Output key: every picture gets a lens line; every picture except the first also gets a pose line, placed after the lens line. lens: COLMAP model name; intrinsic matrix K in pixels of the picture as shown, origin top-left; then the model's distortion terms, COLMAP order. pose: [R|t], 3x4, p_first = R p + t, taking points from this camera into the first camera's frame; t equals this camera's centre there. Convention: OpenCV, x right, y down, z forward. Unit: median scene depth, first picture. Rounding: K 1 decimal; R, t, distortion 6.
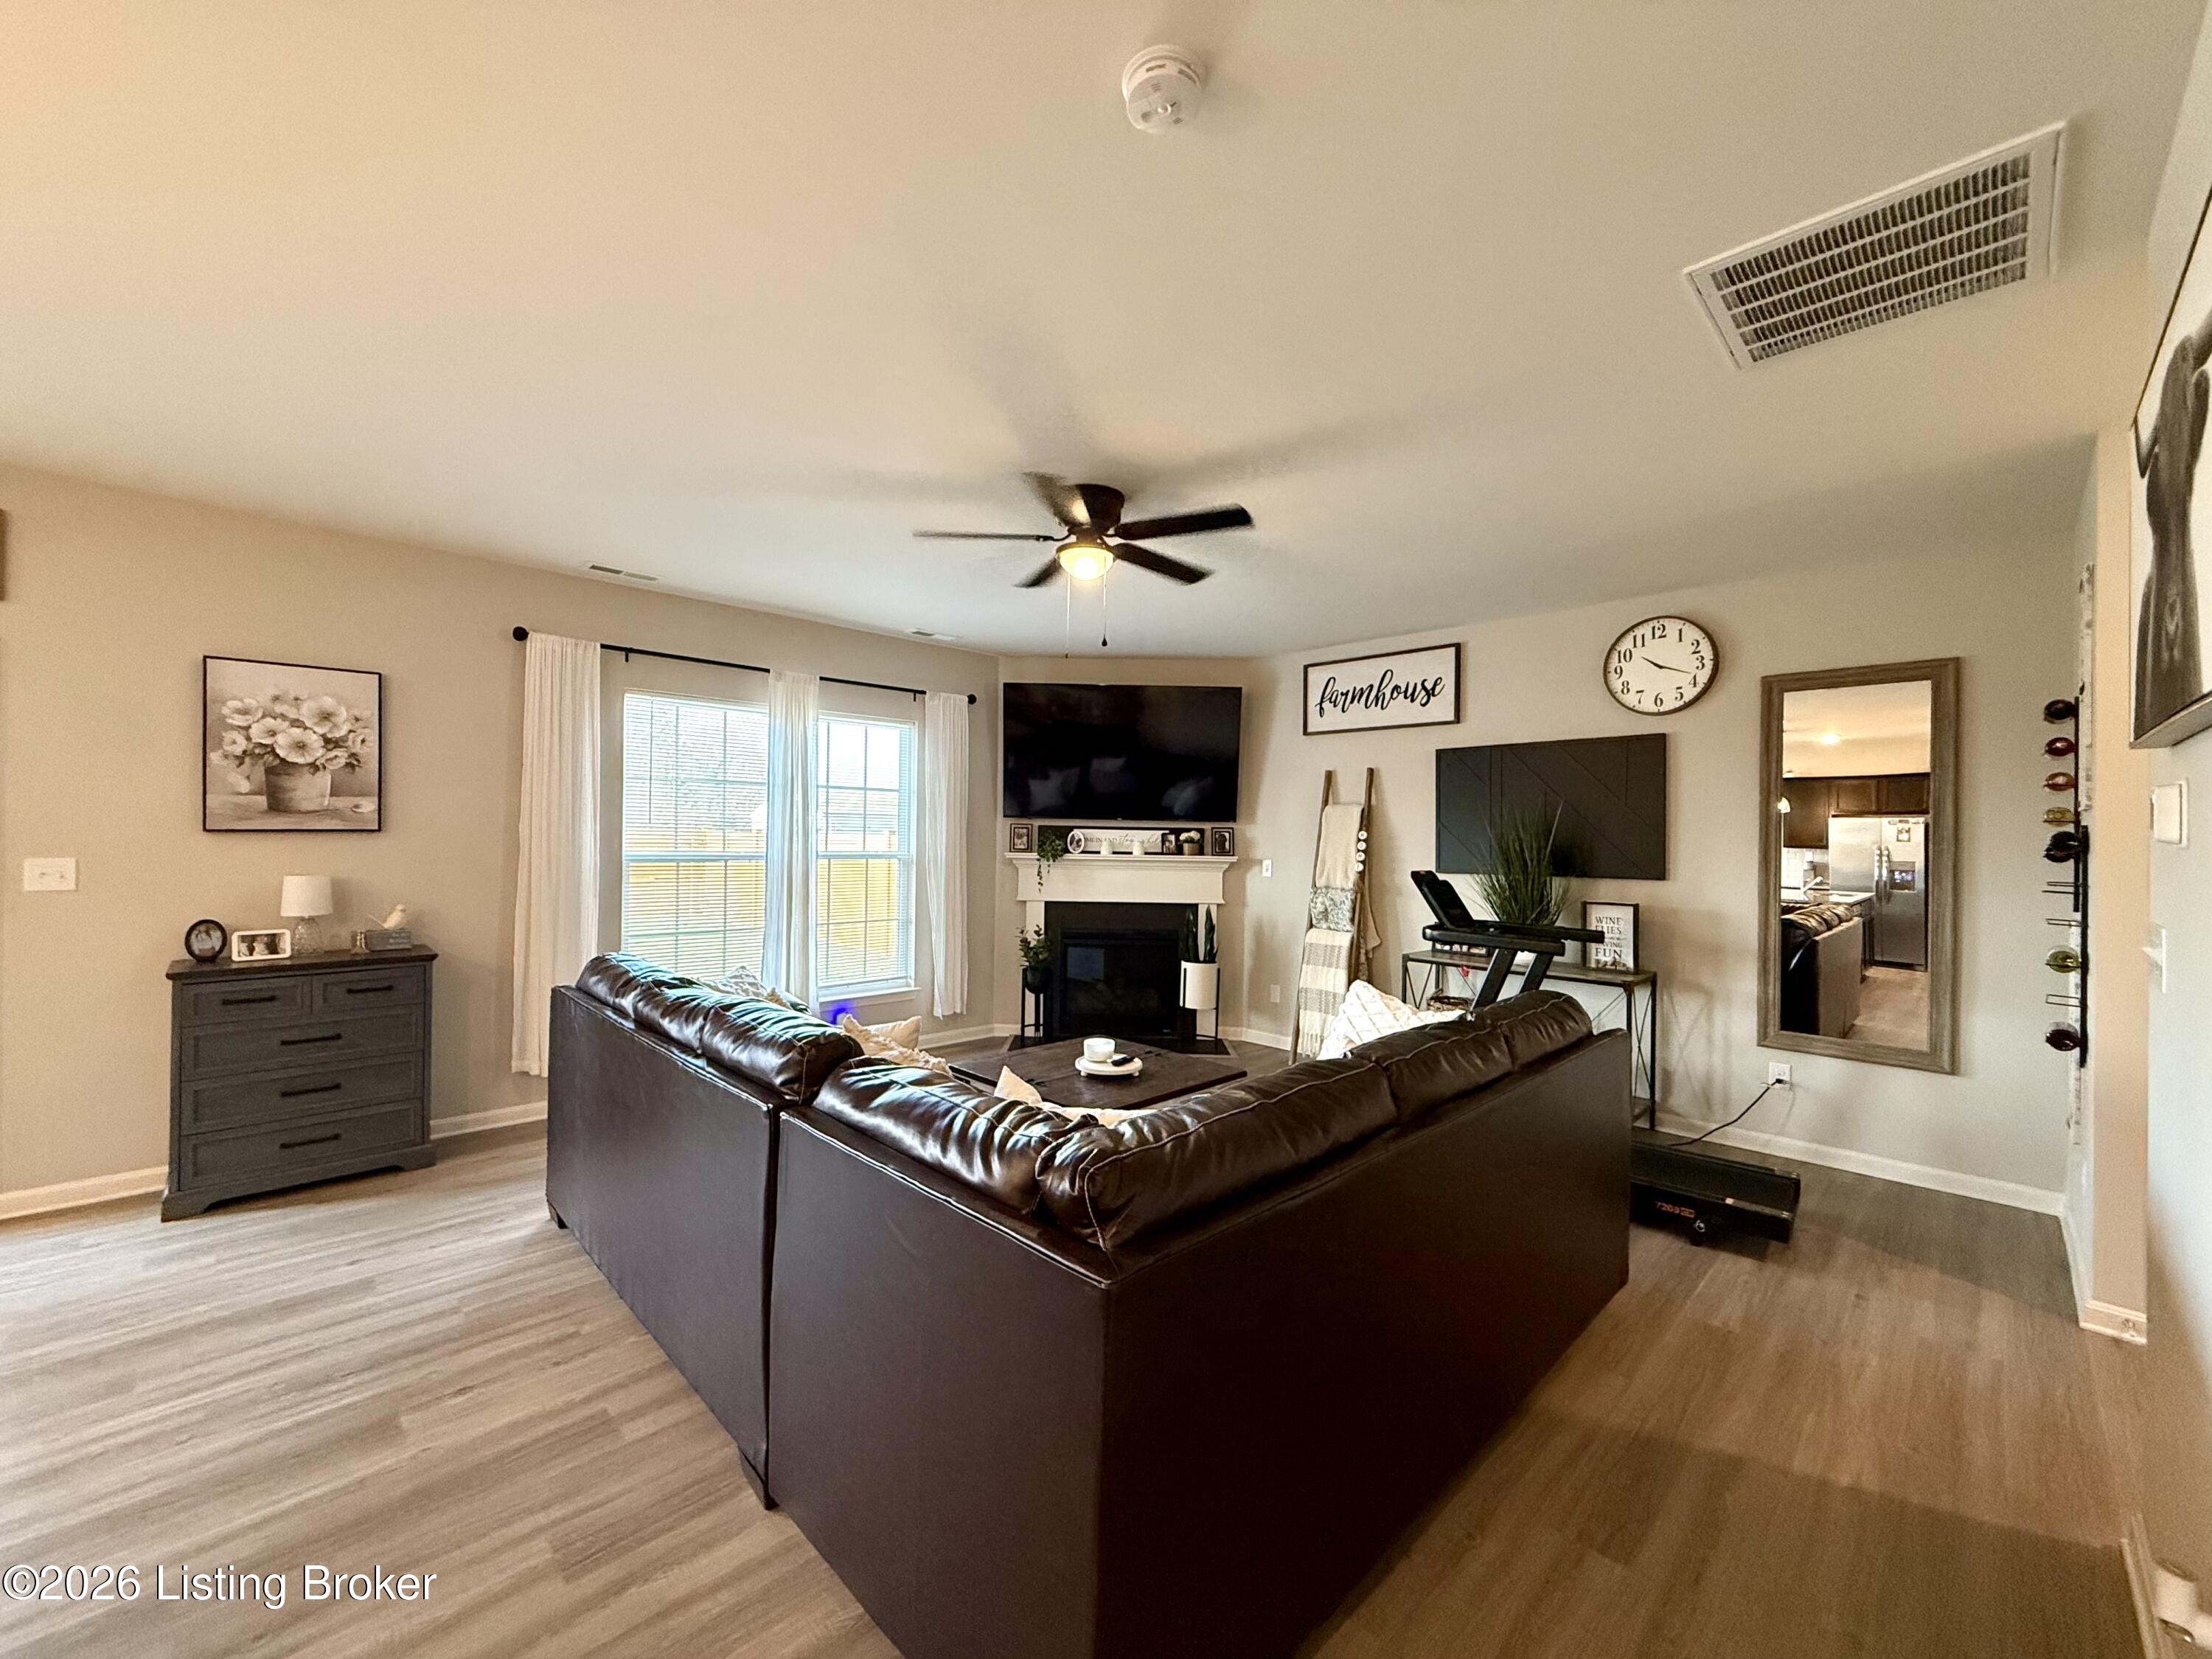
lens RADIAL K [[875.2, 0, 1097.6], [0, 875.2, 831.5], [0, 0, 1]] dist [-0.000232, -0.000014]
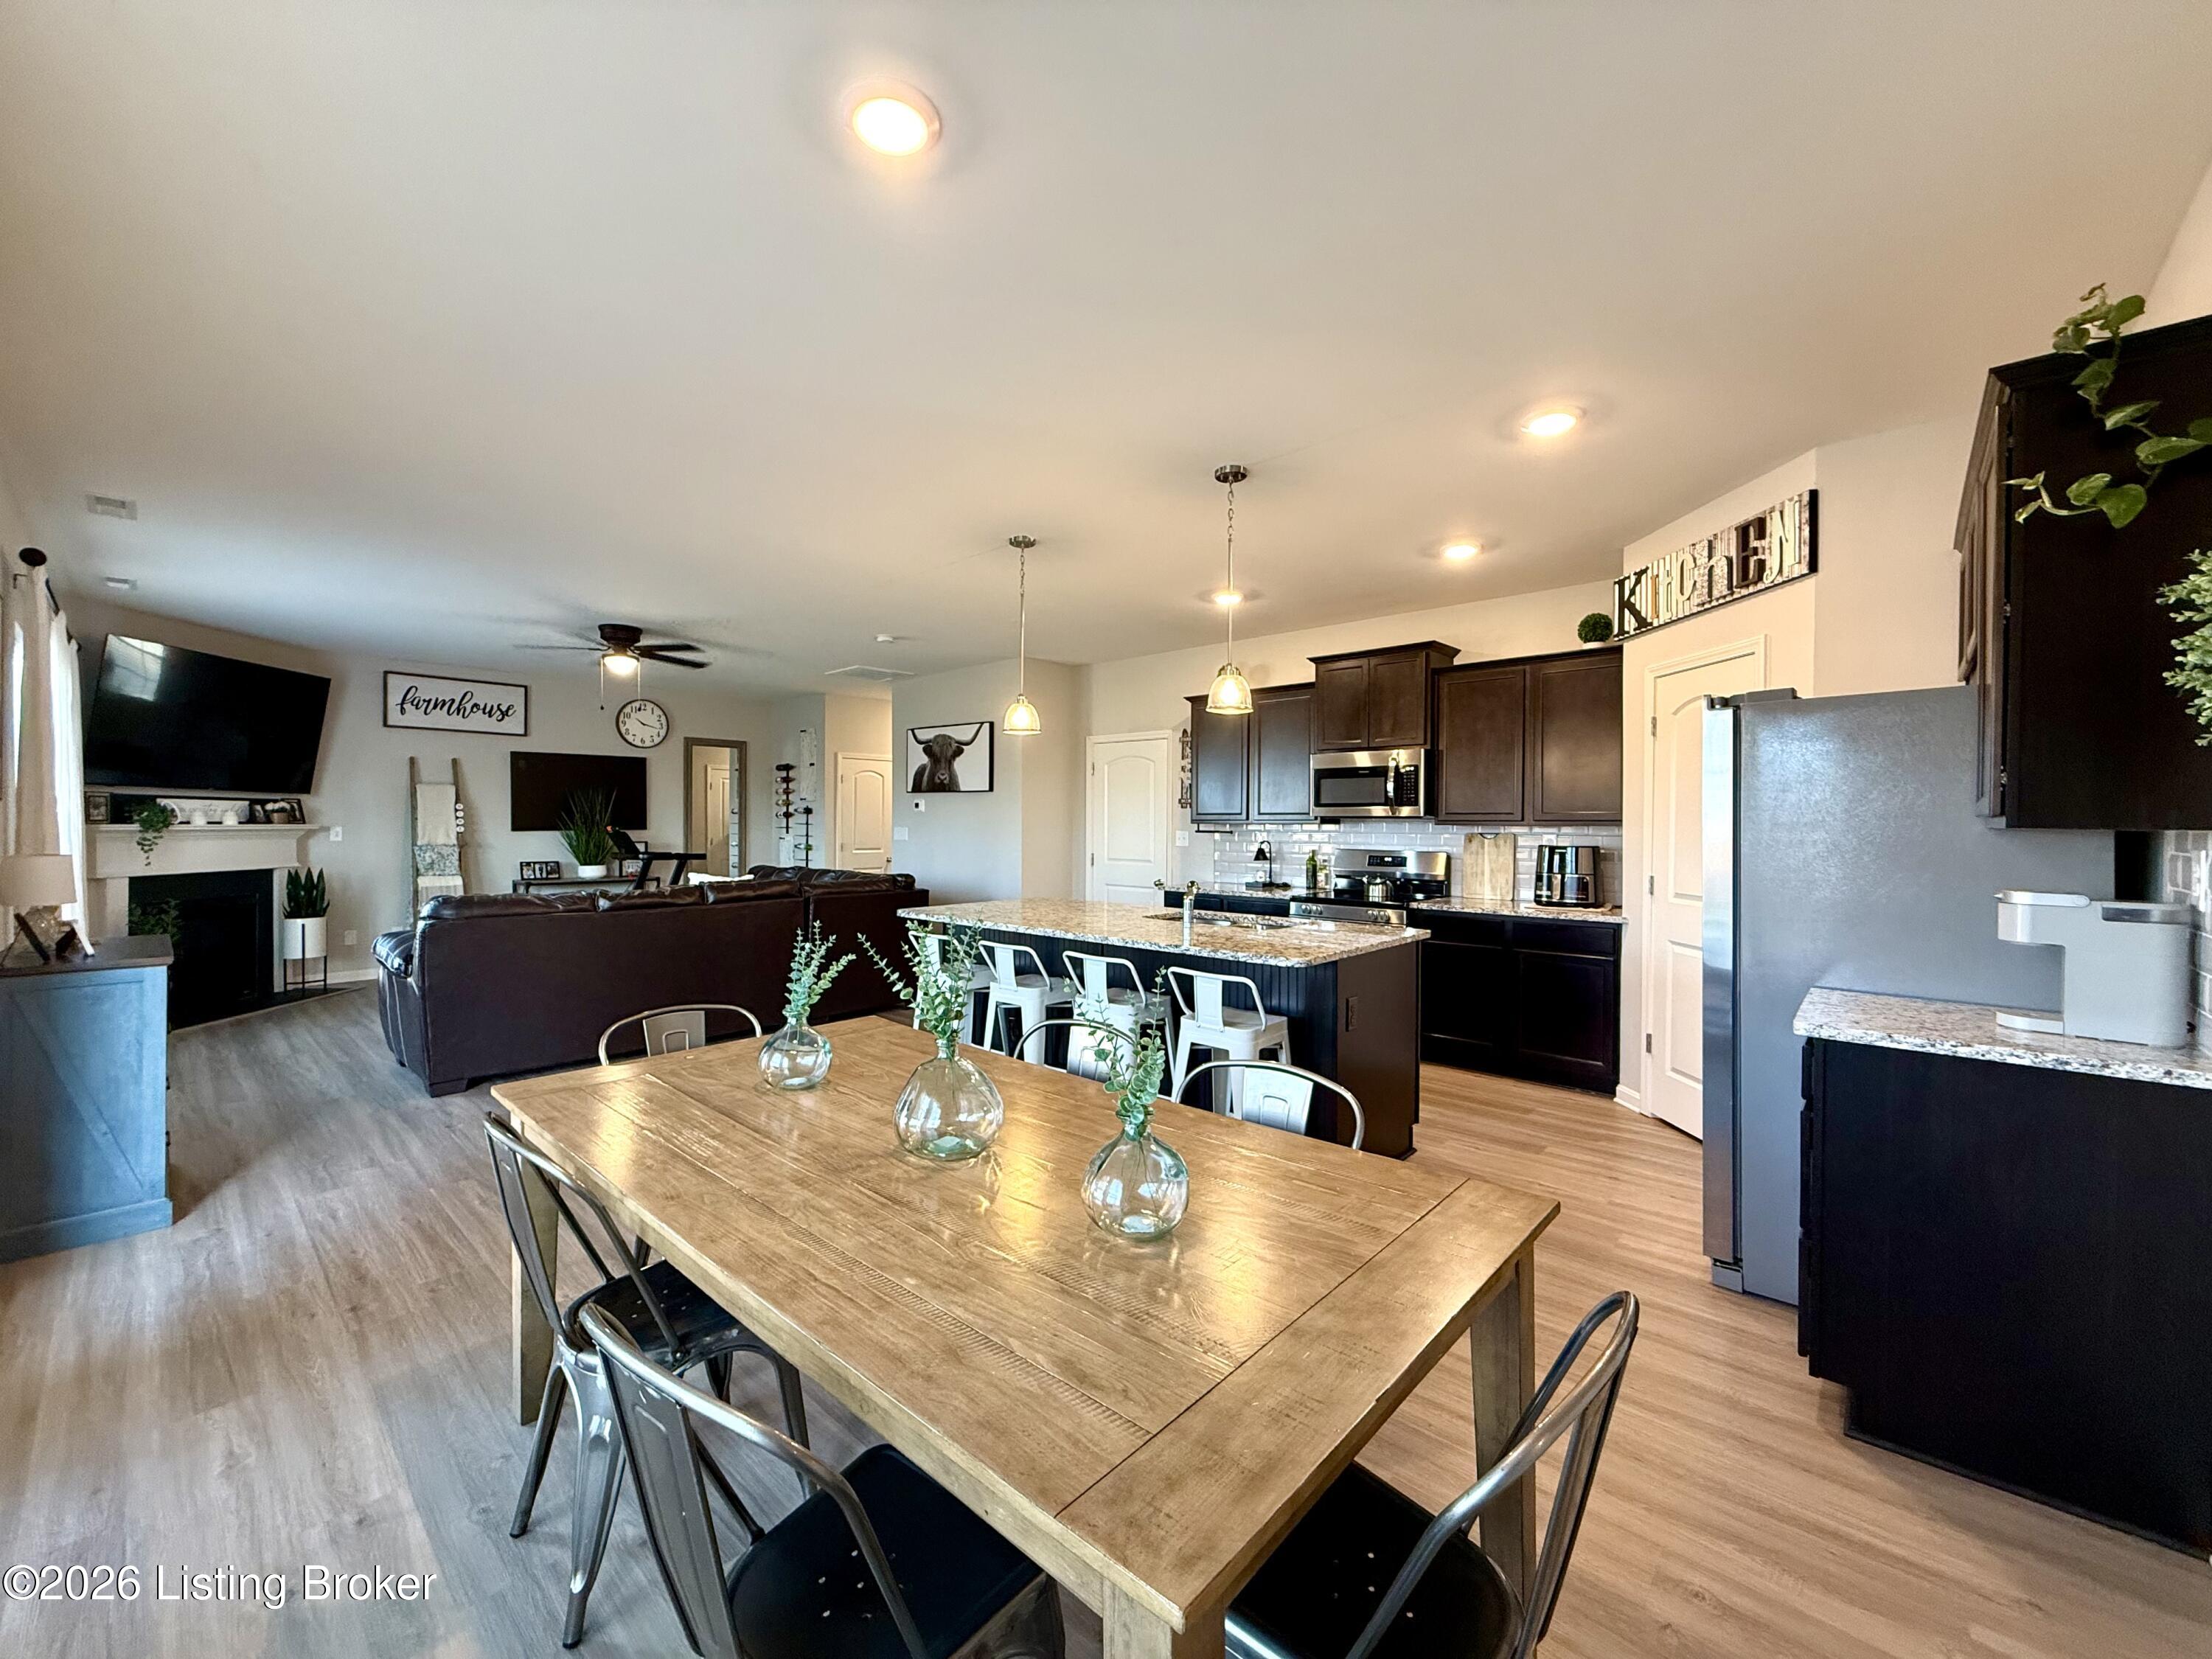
lens RADIAL K [[875.2, 0, 1097.6], [0, 875.2, 831.5], [0, 0, 1]] dist [-0.000232, -0.000014]
pose [[-0.057829, -0.023546, 0.998049, -1.133119], [-0.007168, 0.999706, 0.023169, 0.004266], [-0.998301, -0.005815, -0.057981, 0.050820]]
